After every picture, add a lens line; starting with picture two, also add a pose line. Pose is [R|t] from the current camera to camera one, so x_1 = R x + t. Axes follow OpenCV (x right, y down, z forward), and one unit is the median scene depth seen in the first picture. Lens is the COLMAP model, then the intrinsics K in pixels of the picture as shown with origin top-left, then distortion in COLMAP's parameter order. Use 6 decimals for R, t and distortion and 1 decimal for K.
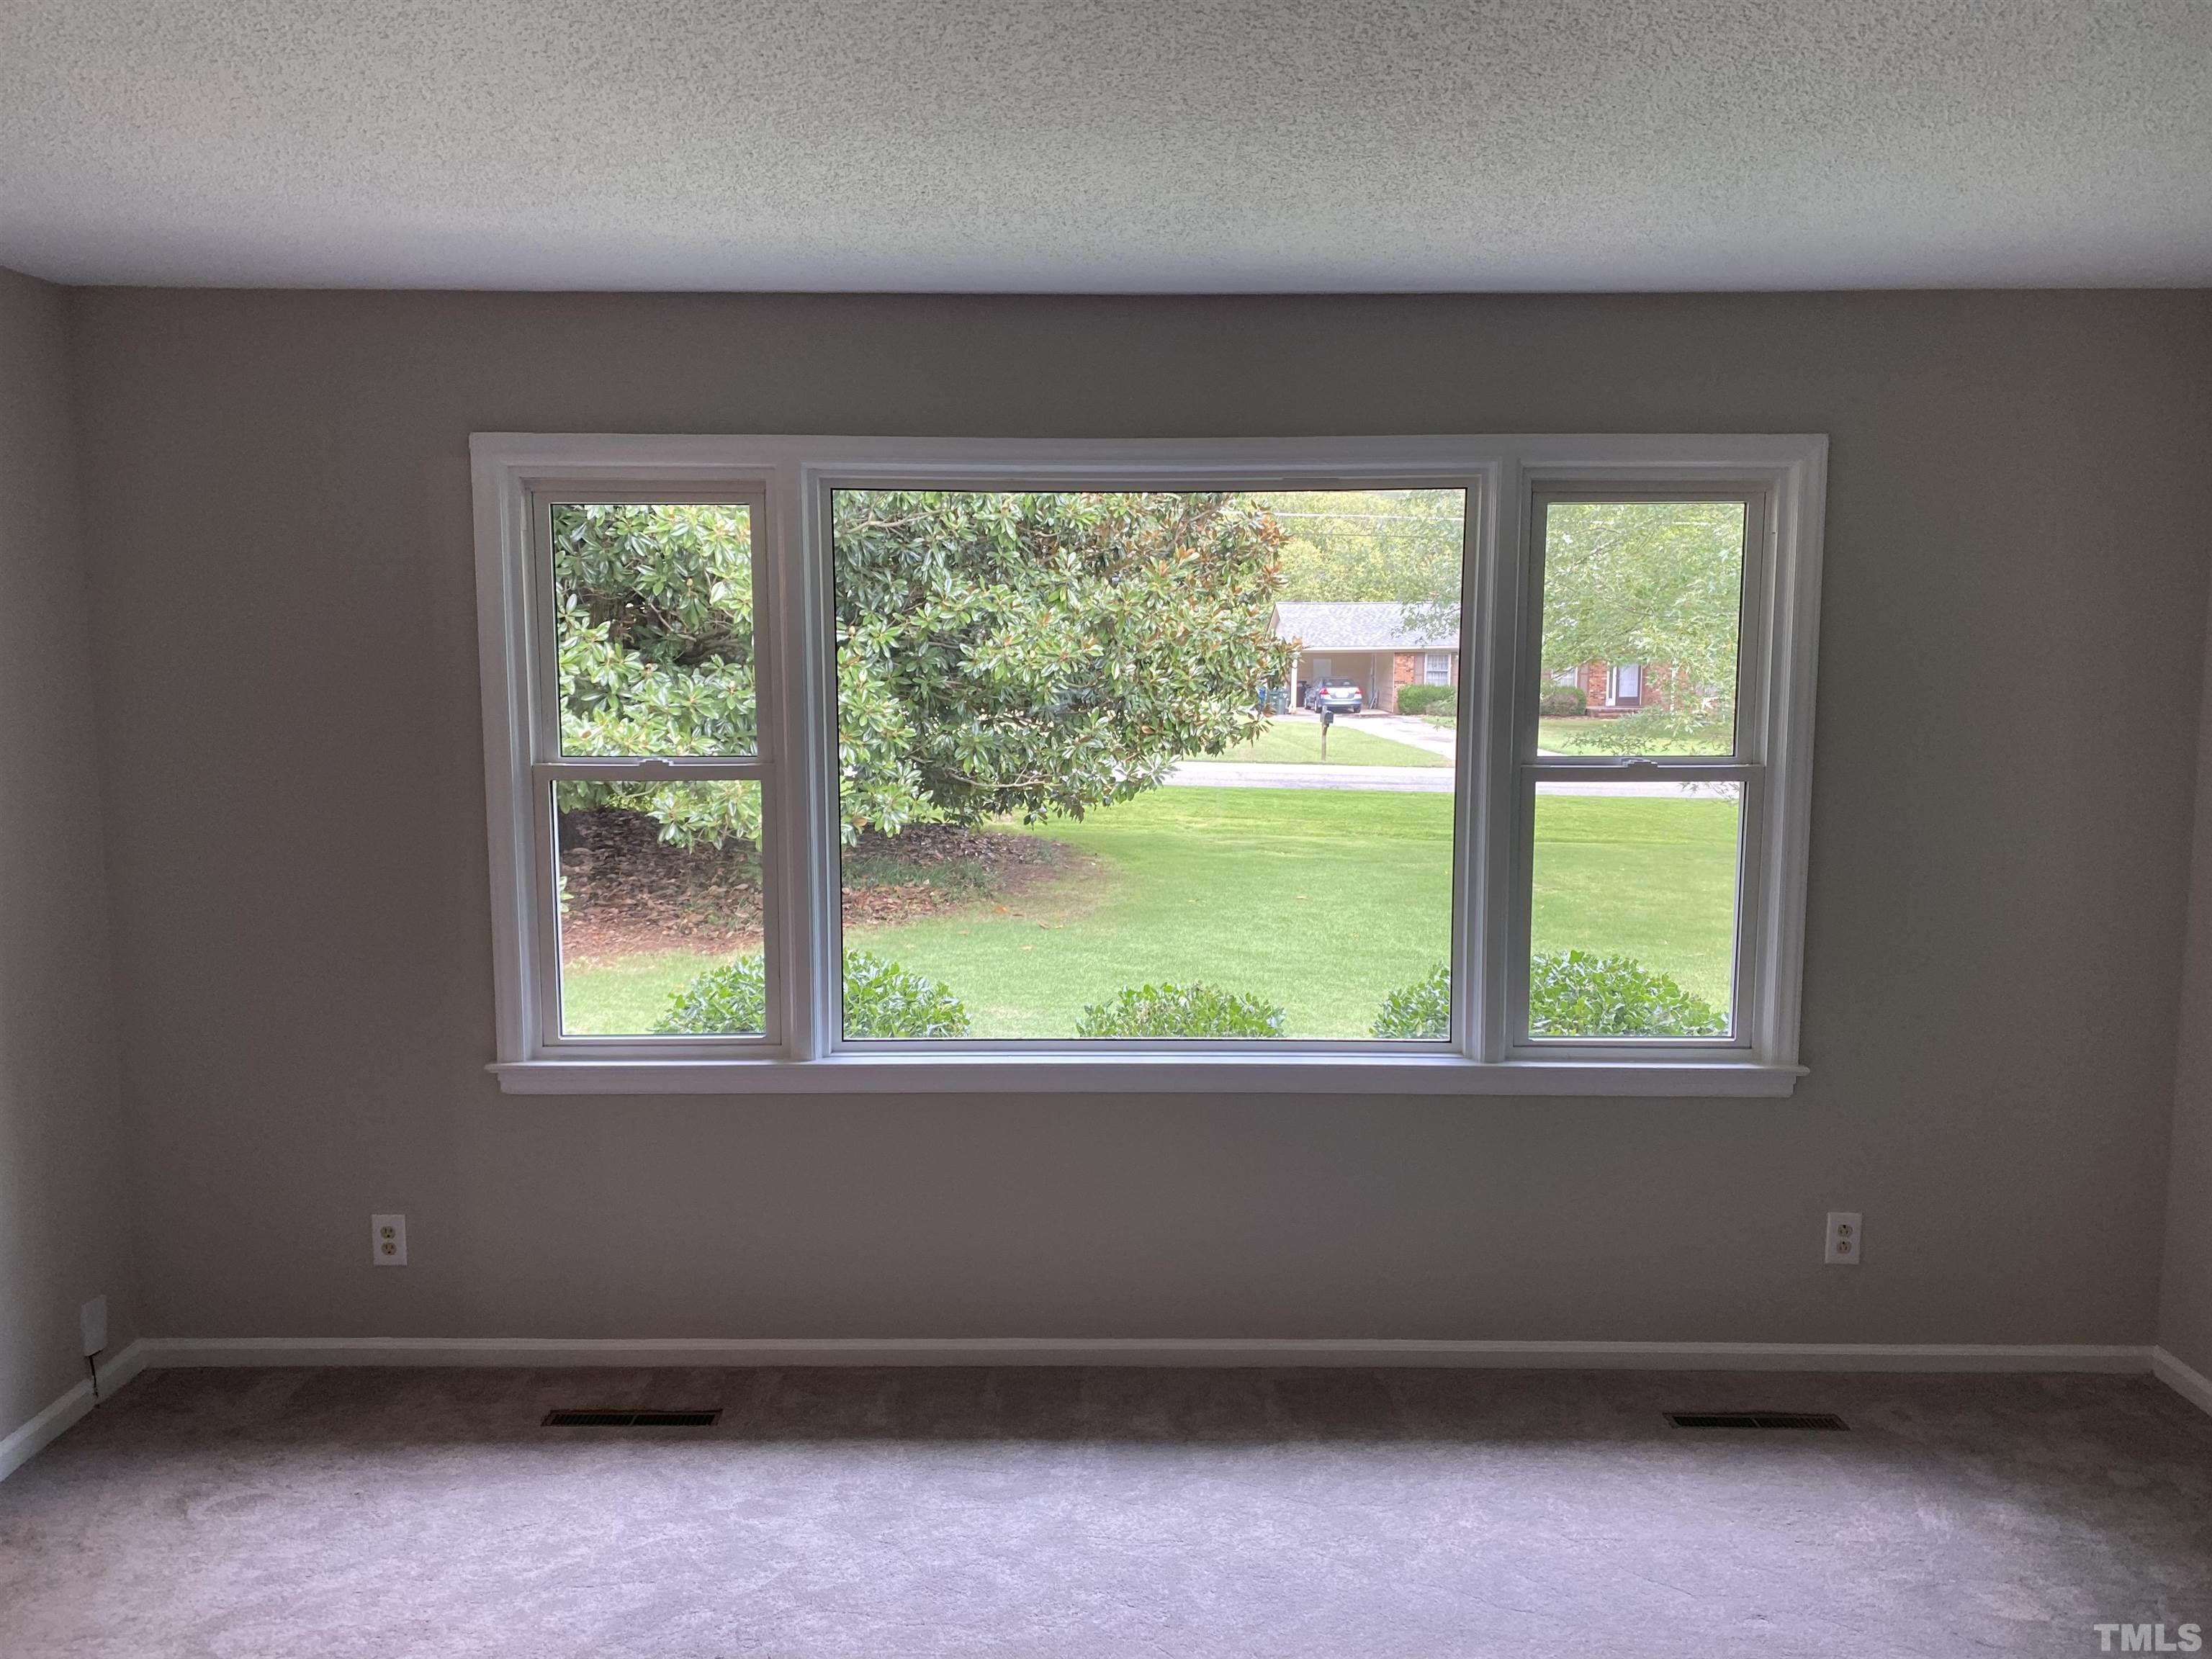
lens RADIAL K [[1686.1, 0, 1122.7], [0, 1686.1, 836.6], [0, 0, 1]] dist [0.101978, -0.149760]
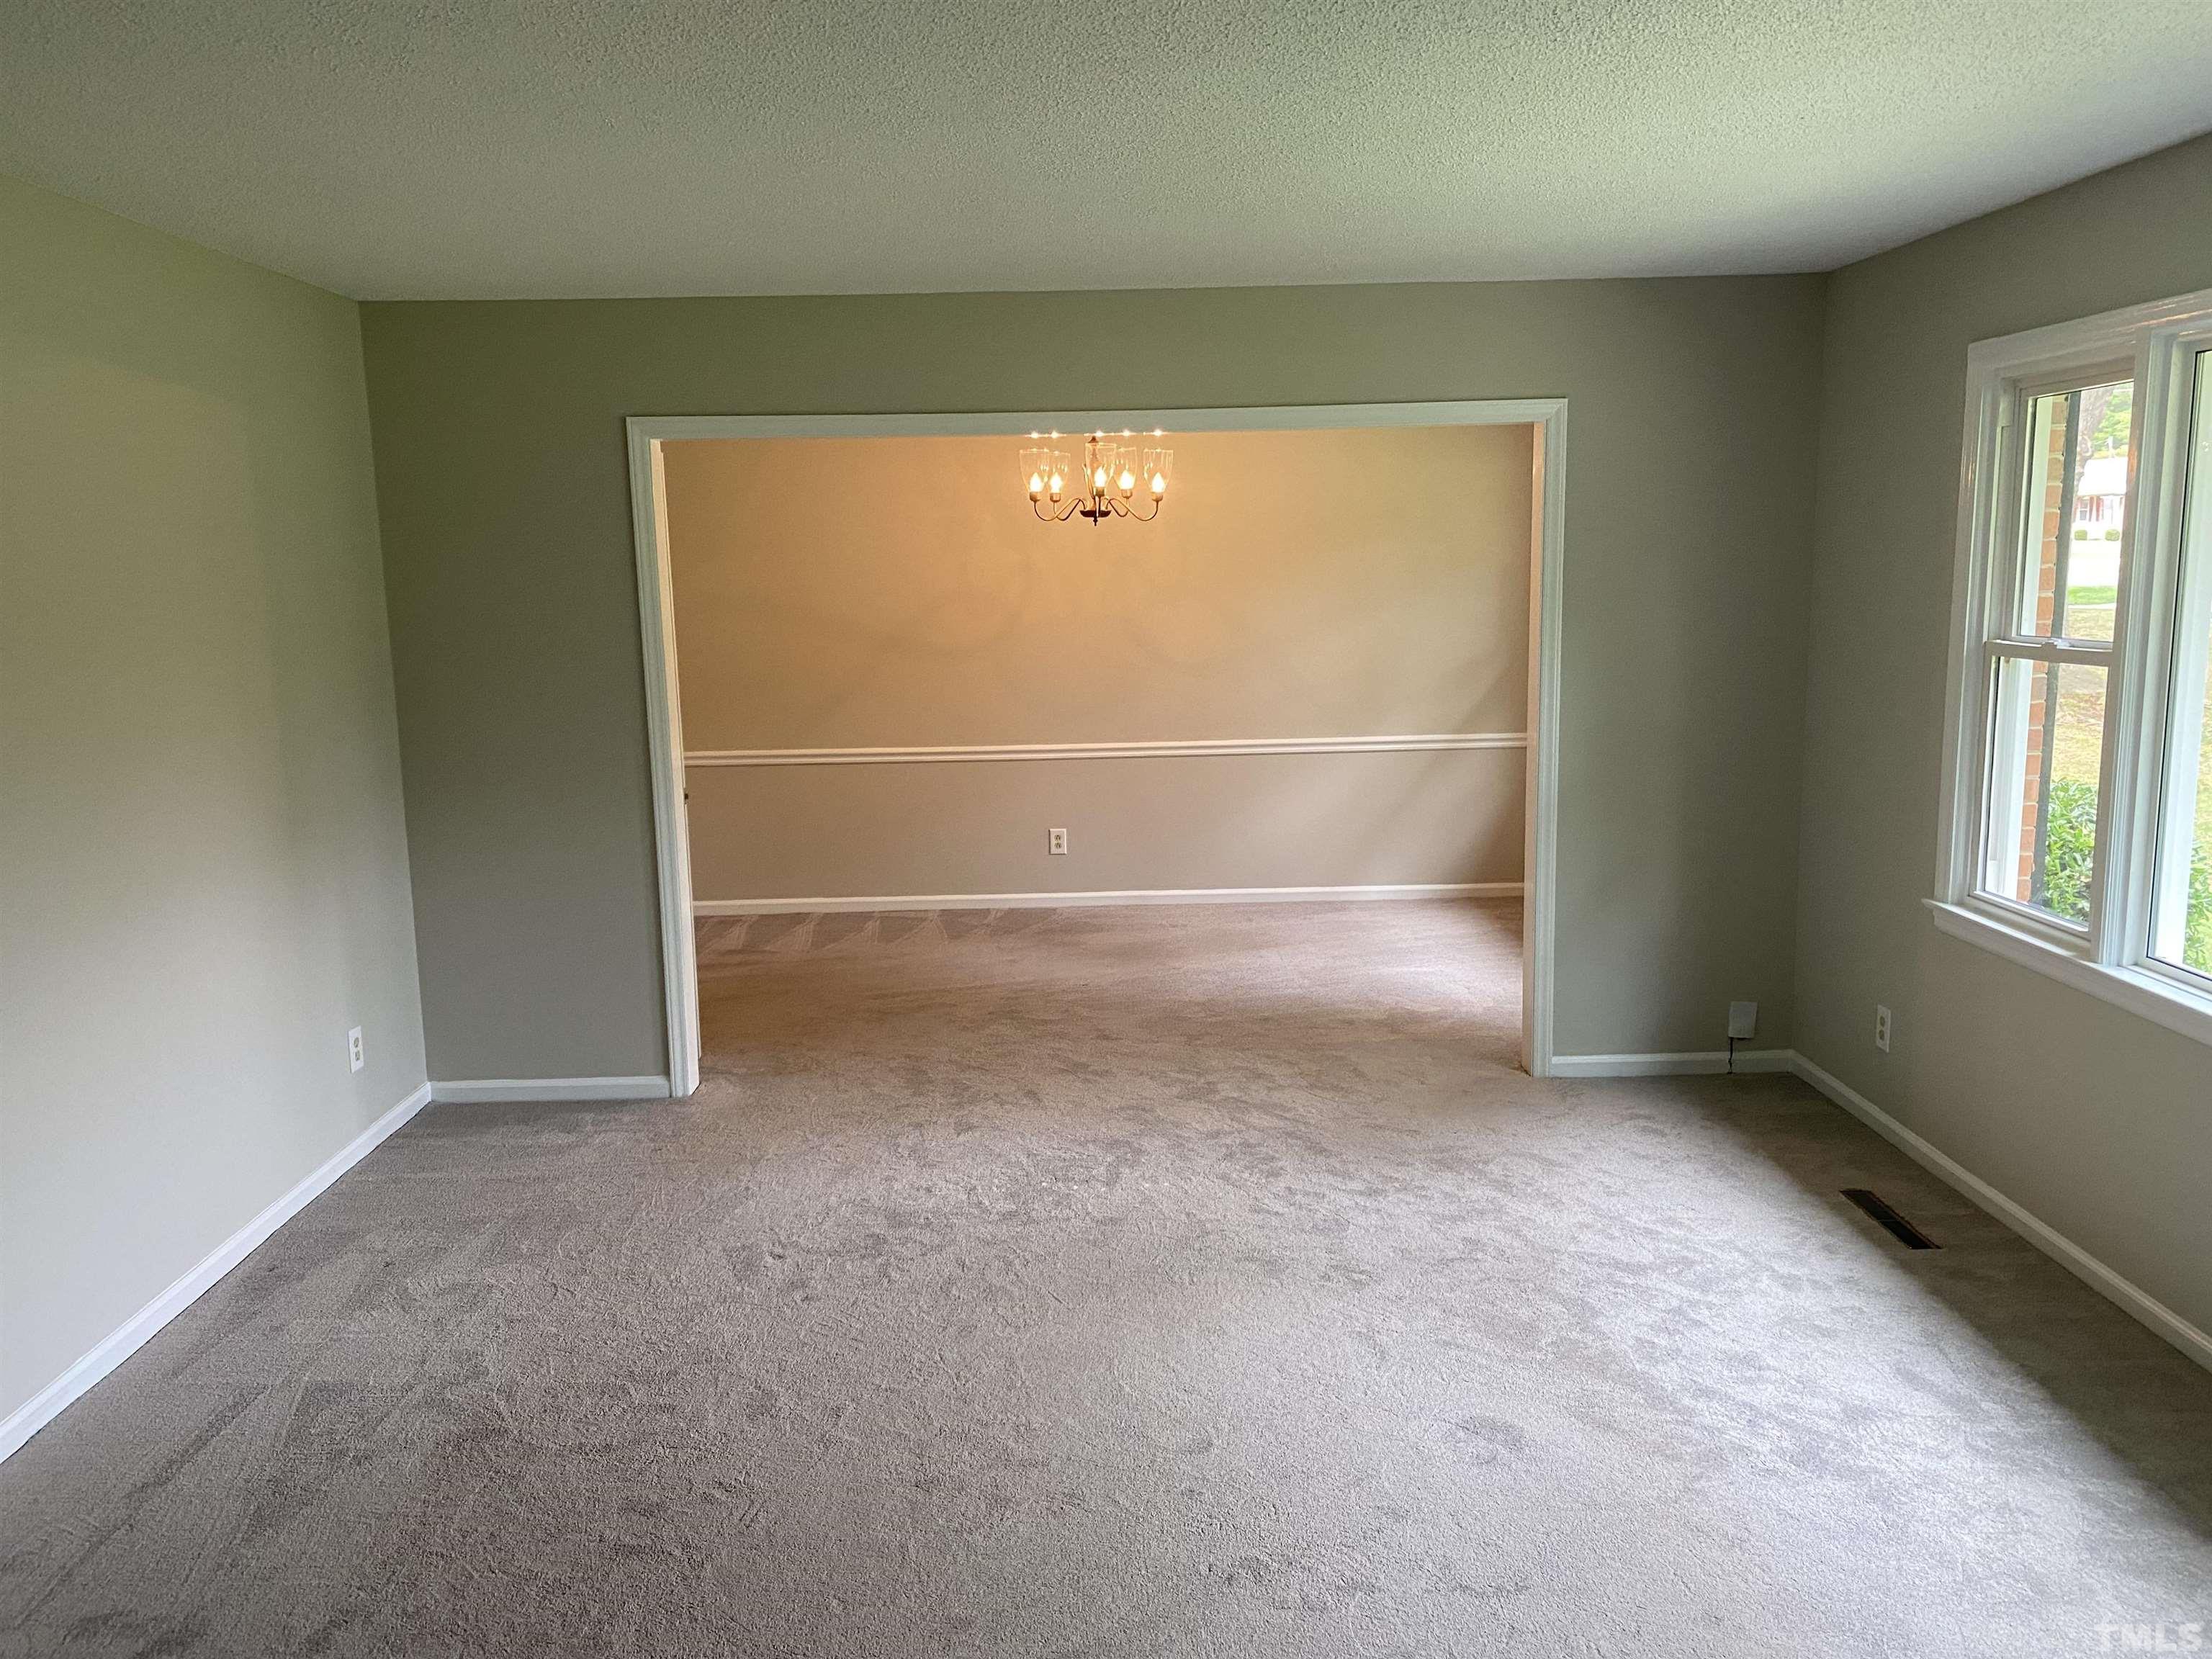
lens RADIAL K [[1686.1, 0, 1122.7], [0, 1686.1, 836.6], [0, 0, 1]] dist [0.101978, -0.149760]
pose [[0.023515, 0.160943, -0.986684, 0.751754], [-0.104637, 0.981932, 0.157674, -0.034392], [0.994232, 0.099536, 0.039931, 0.405400]]
